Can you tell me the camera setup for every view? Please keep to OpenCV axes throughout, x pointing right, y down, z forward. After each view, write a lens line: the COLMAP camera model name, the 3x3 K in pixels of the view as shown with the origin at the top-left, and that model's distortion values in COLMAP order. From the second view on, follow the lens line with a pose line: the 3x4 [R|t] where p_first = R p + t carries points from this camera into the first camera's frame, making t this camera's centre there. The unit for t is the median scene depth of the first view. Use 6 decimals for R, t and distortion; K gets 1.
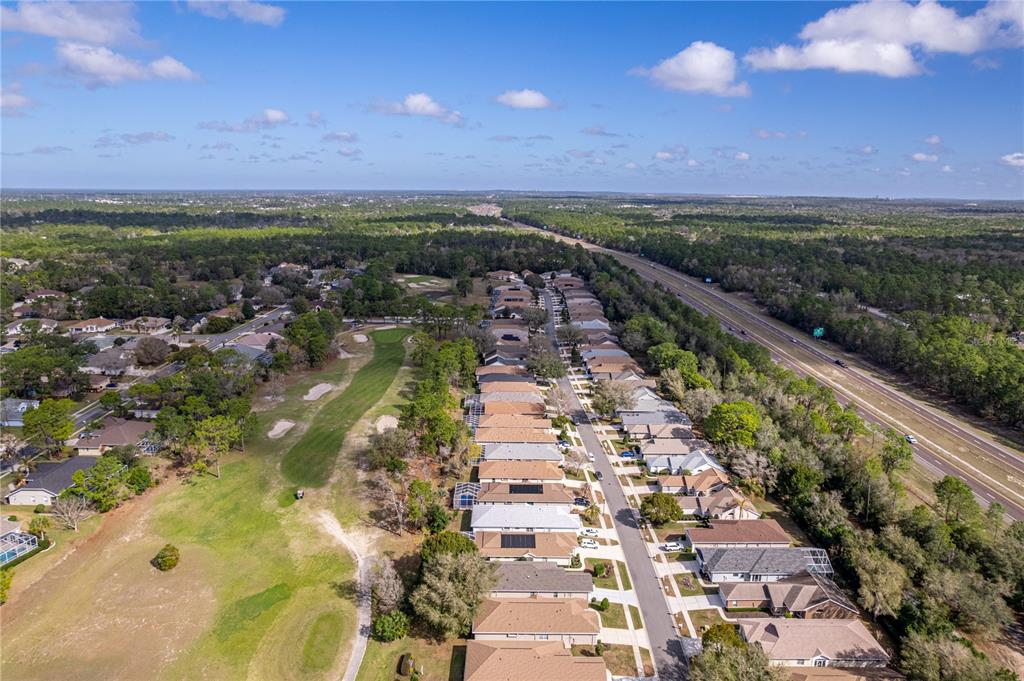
lens RADIAL K [[658.9, 0, 512.6], [0, 658.9, 336.0], [0, 0, 1]] dist [-0.075326, 0.068270]
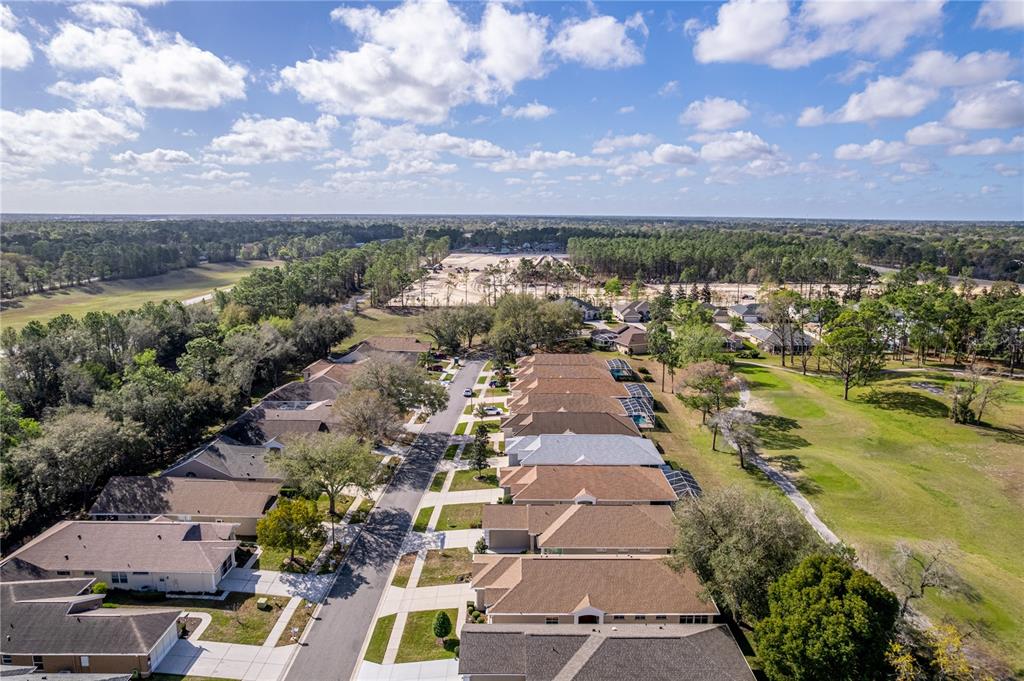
lens RADIAL K [[658.9, 0, 510.4], [0, 658.9, 341.2], [0, 0, 1]] dist [-0.075326, 0.068270]
pose [[-0.999728, -0.022732, 0.005242, 0.075174], [-0.018706, 0.915399, 0.402112, 0.028017], [-0.013939, 0.401905, -0.915575, 1.063631]]
